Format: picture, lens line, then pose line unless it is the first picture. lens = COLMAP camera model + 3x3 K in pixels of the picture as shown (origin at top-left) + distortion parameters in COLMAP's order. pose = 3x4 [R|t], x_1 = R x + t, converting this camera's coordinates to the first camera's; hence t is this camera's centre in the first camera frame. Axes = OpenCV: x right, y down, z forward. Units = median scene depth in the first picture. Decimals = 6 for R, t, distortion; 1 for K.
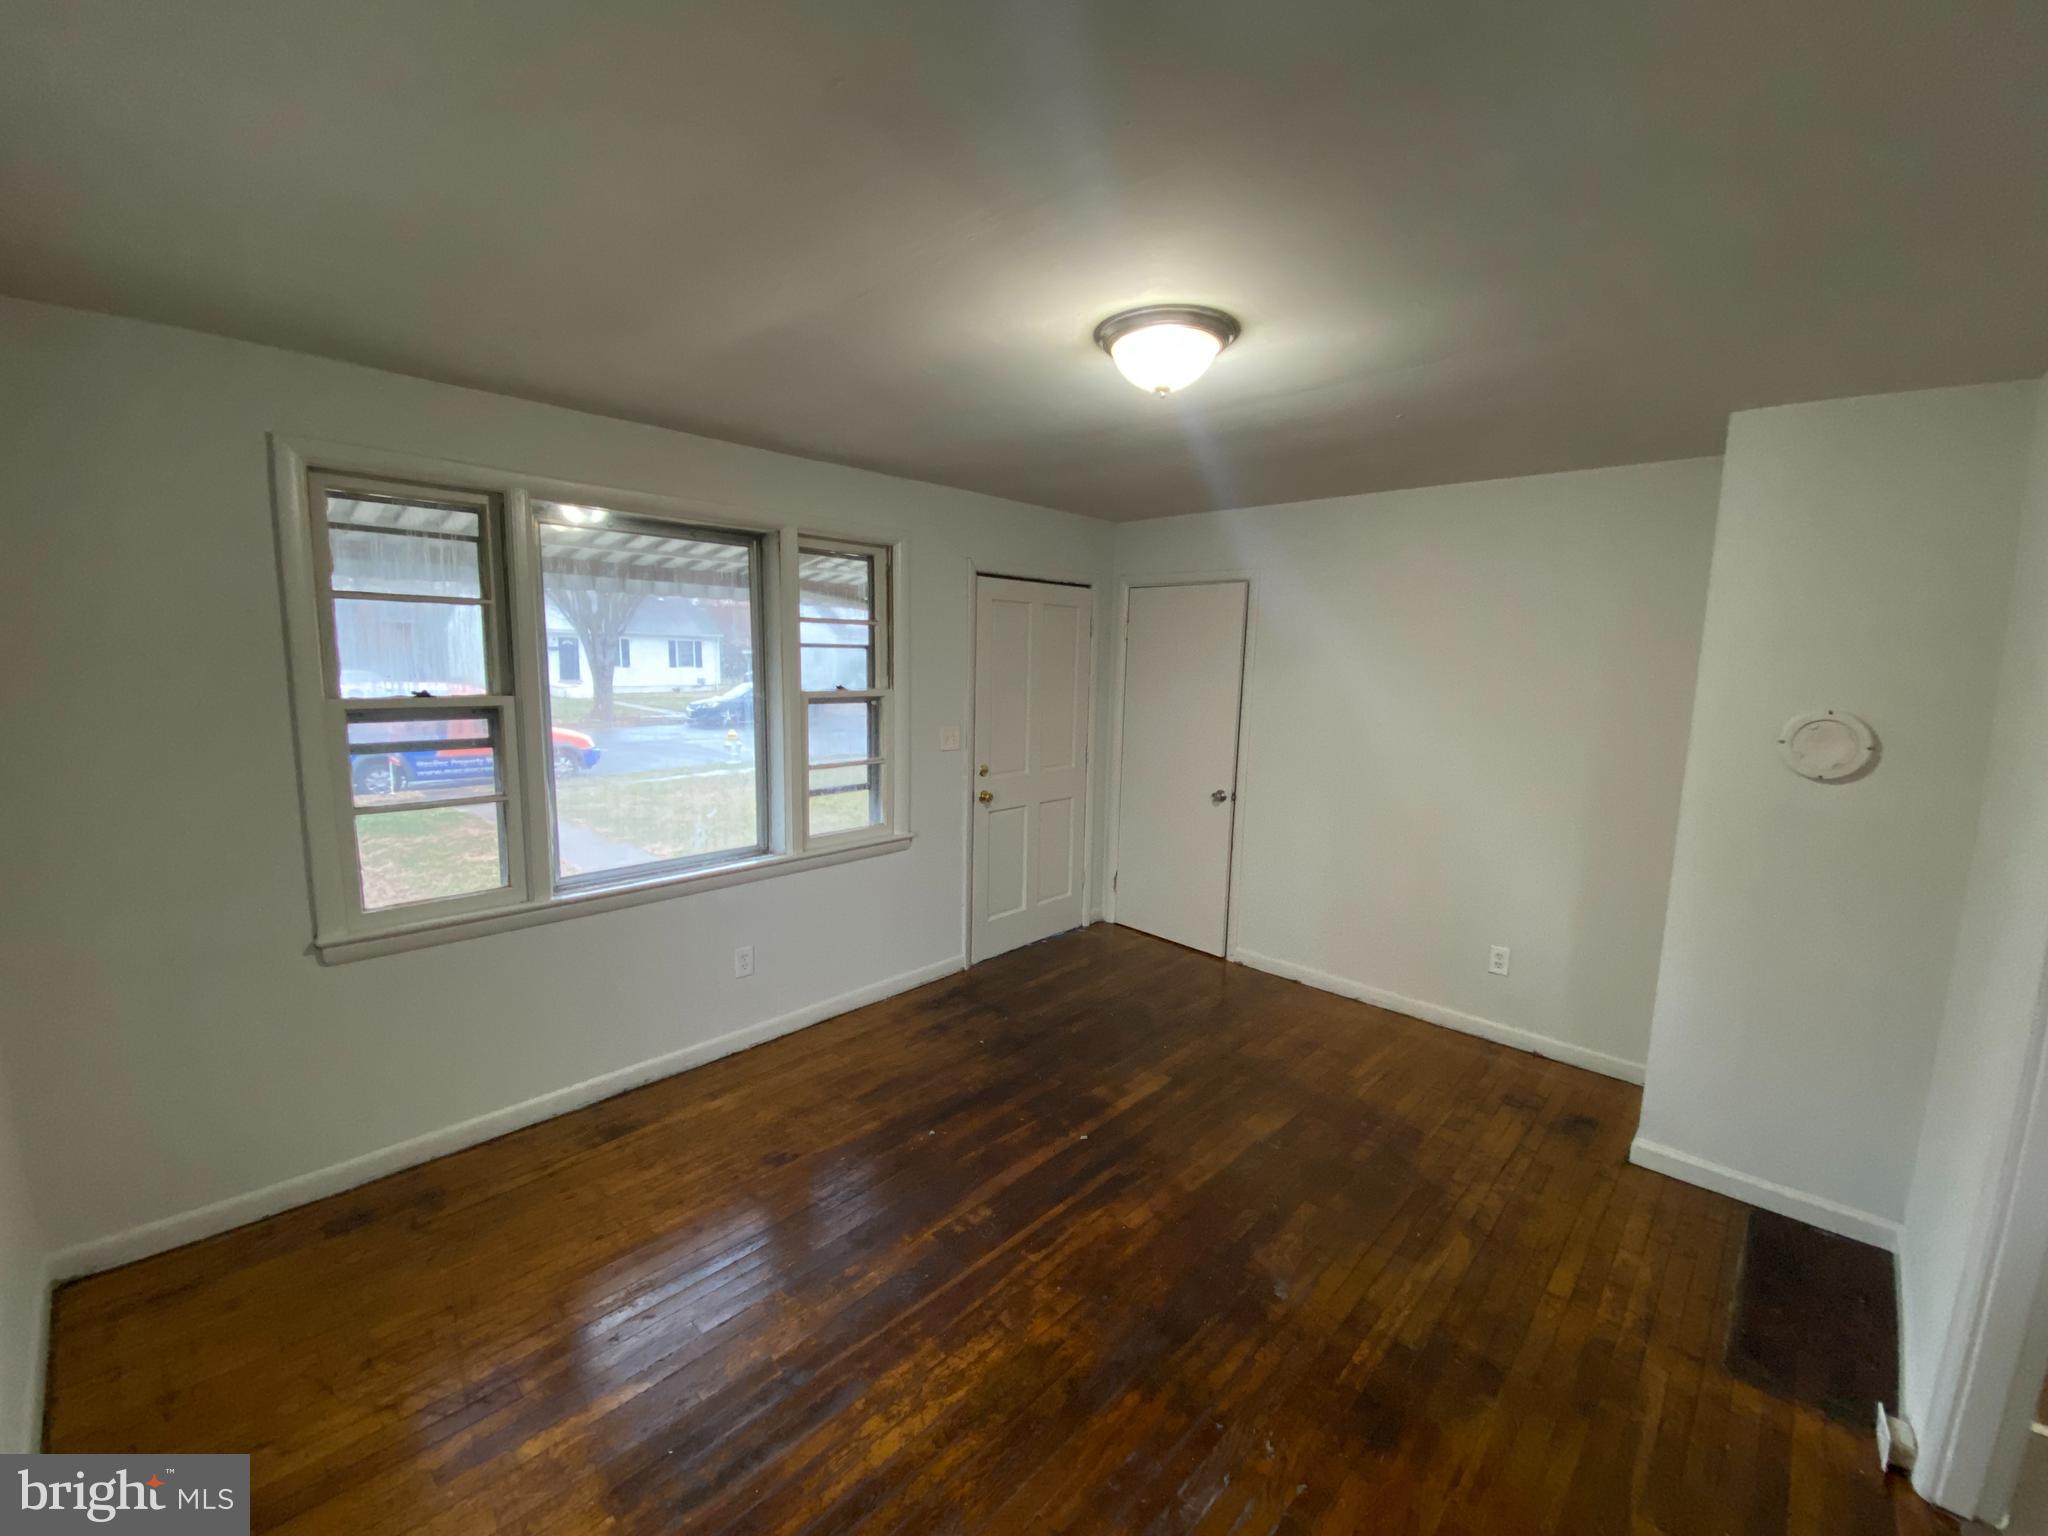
lens RADIAL K [[836.9, 0, 1024.0], [0, 836.9, 768.0], [0, 0, 1]] dist [0.060450, -0.034639]
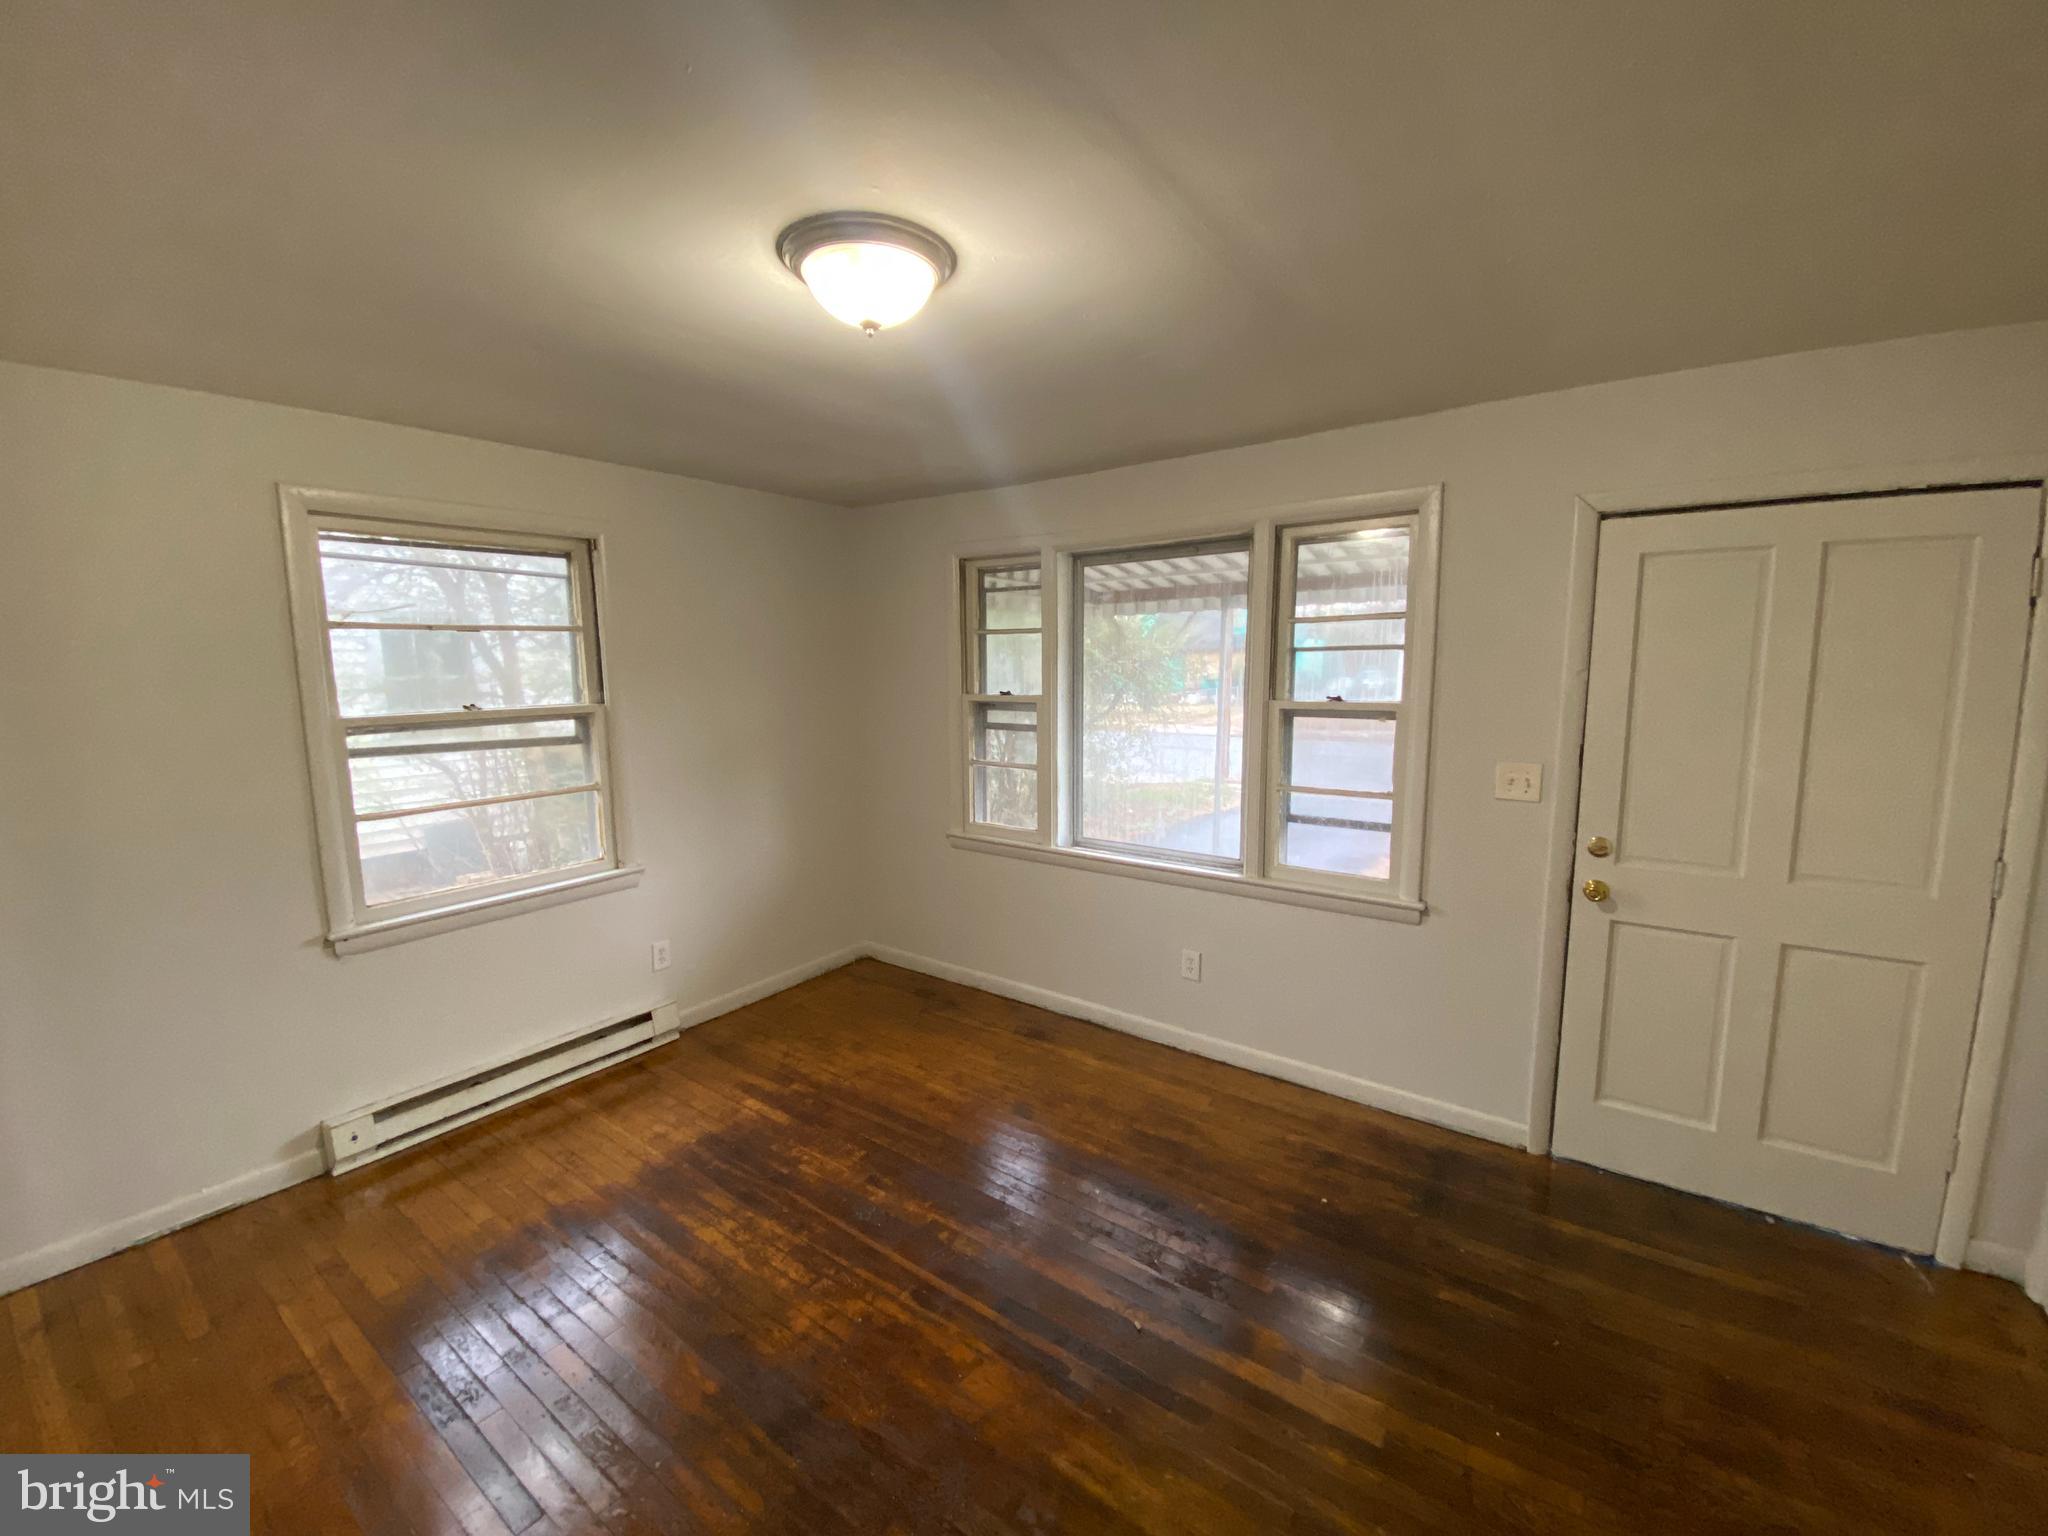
lens RADIAL K [[836.9, 0, 1024.0], [0, 836.9, 768.0], [0, 0, 1]] dist [0.060450, -0.034639]
pose [[0.125015, 0.108518, -0.986202, 0.712460], [-0.120291, 0.988325, 0.093503, -0.087350], [0.984836, 0.106942, 0.136609, 0.742444]]
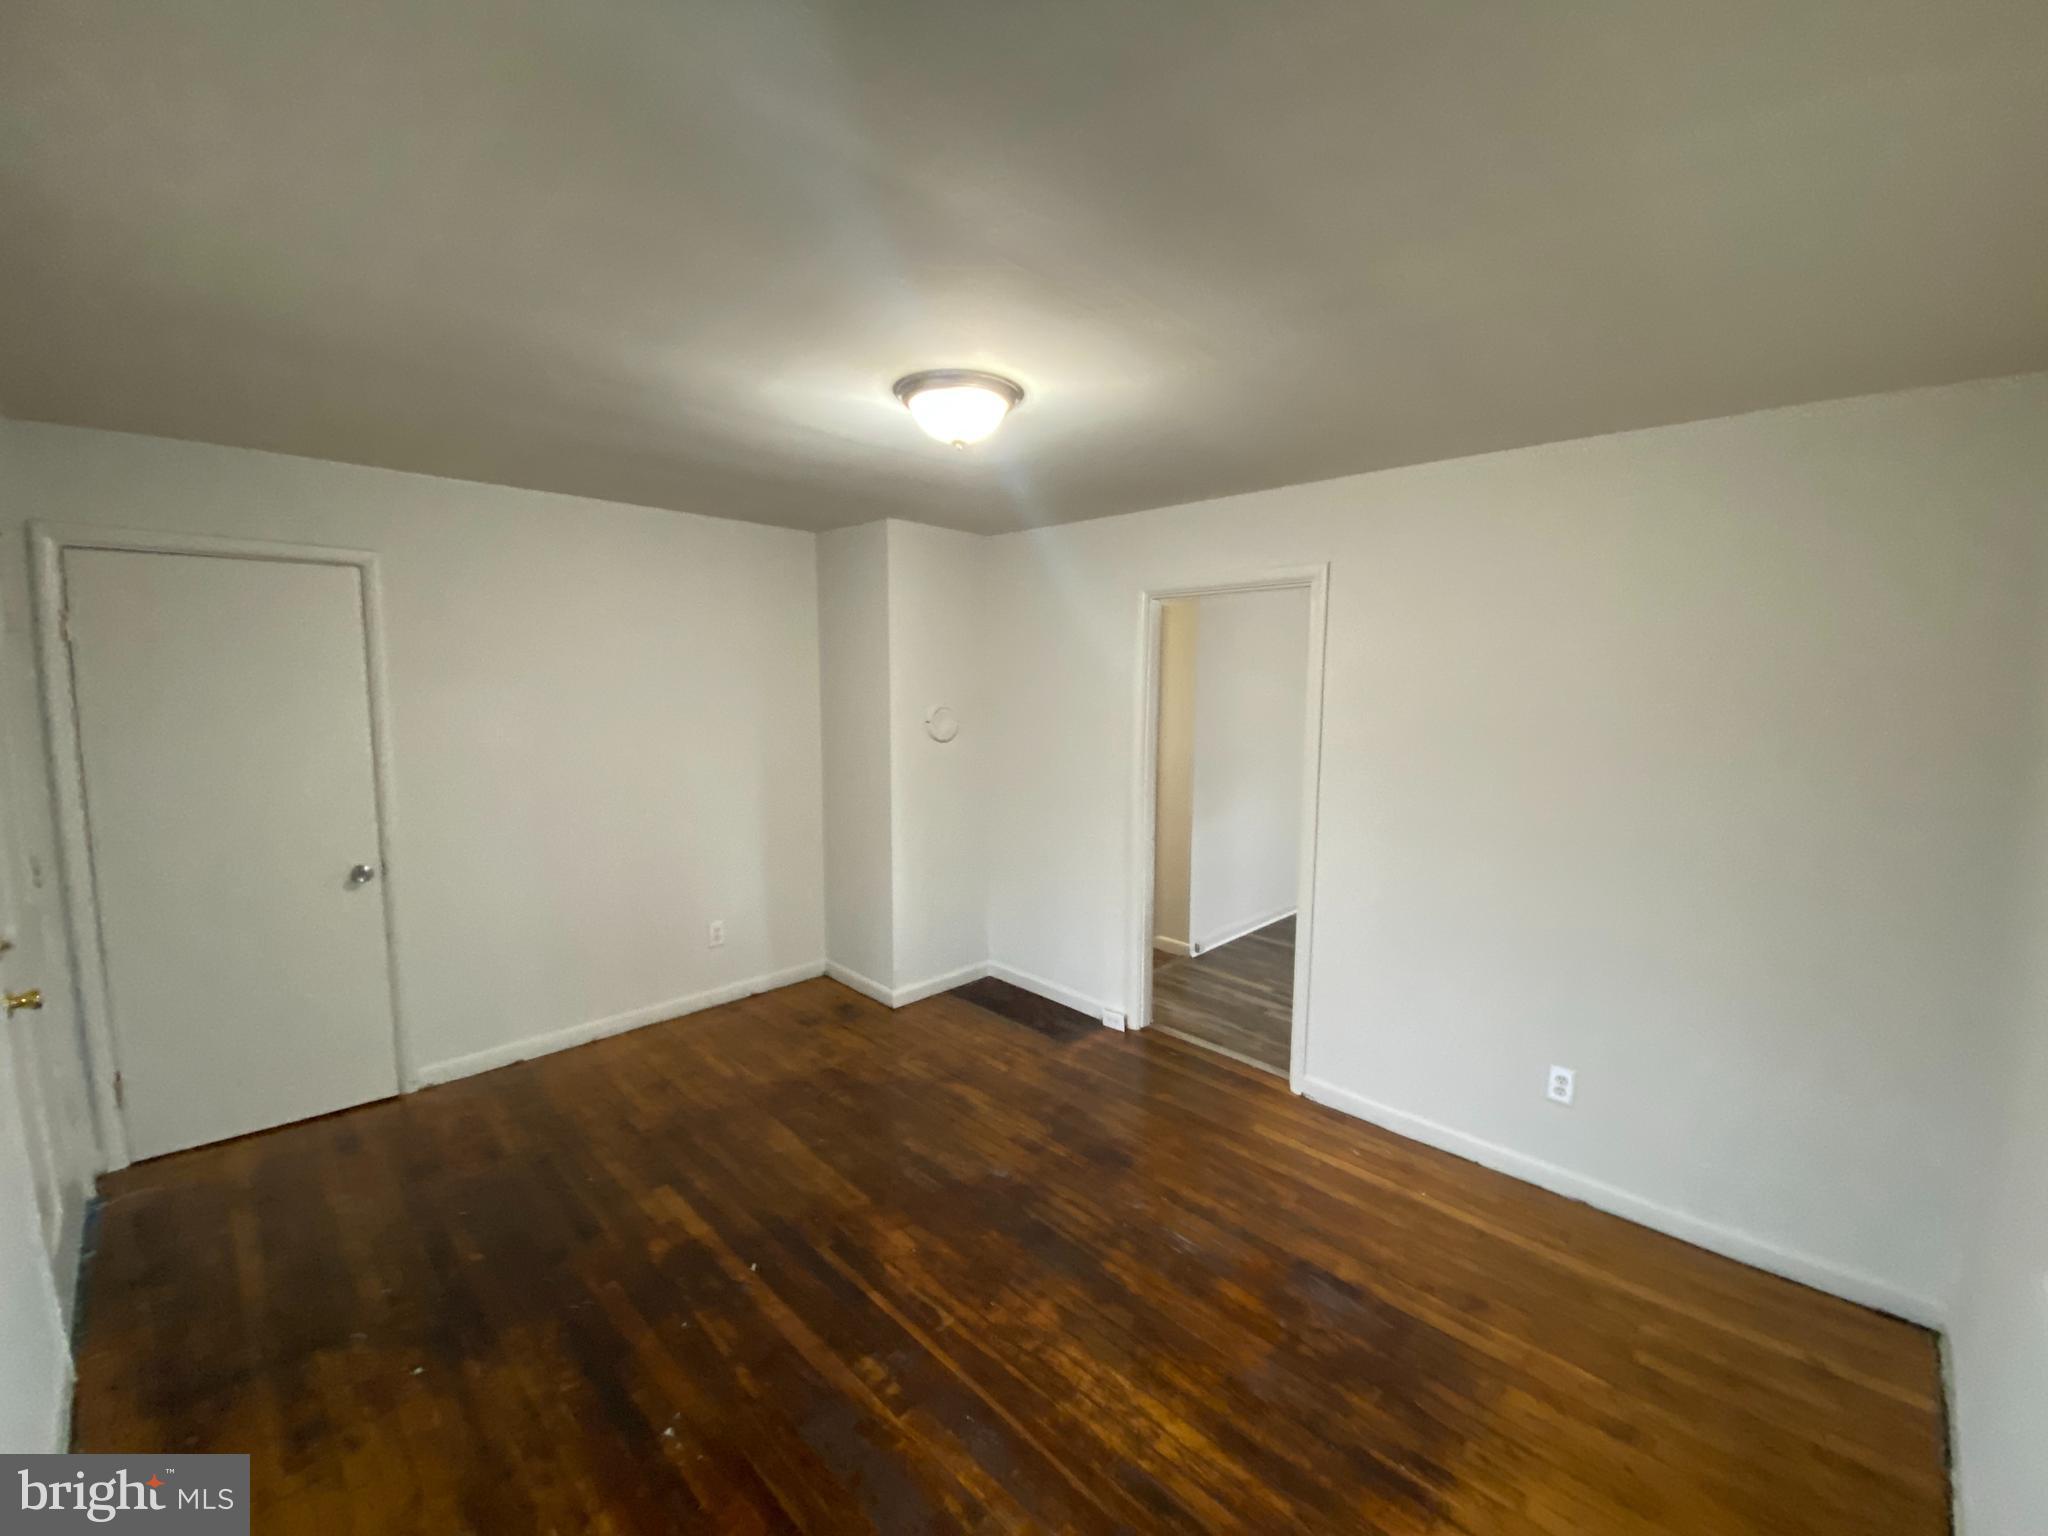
lens RADIAL K [[844.3, 0, 1024.0], [0, 844.3, 768.0], [0, 0, 1]] dist [0.095697, -0.056118]
pose [[0.024928, -0.133875, 0.990685, -0.686404], [0.123762, 0.983782, 0.129828, -0.117888], [-0.991999, 0.119373, 0.041092, 0.635312]]
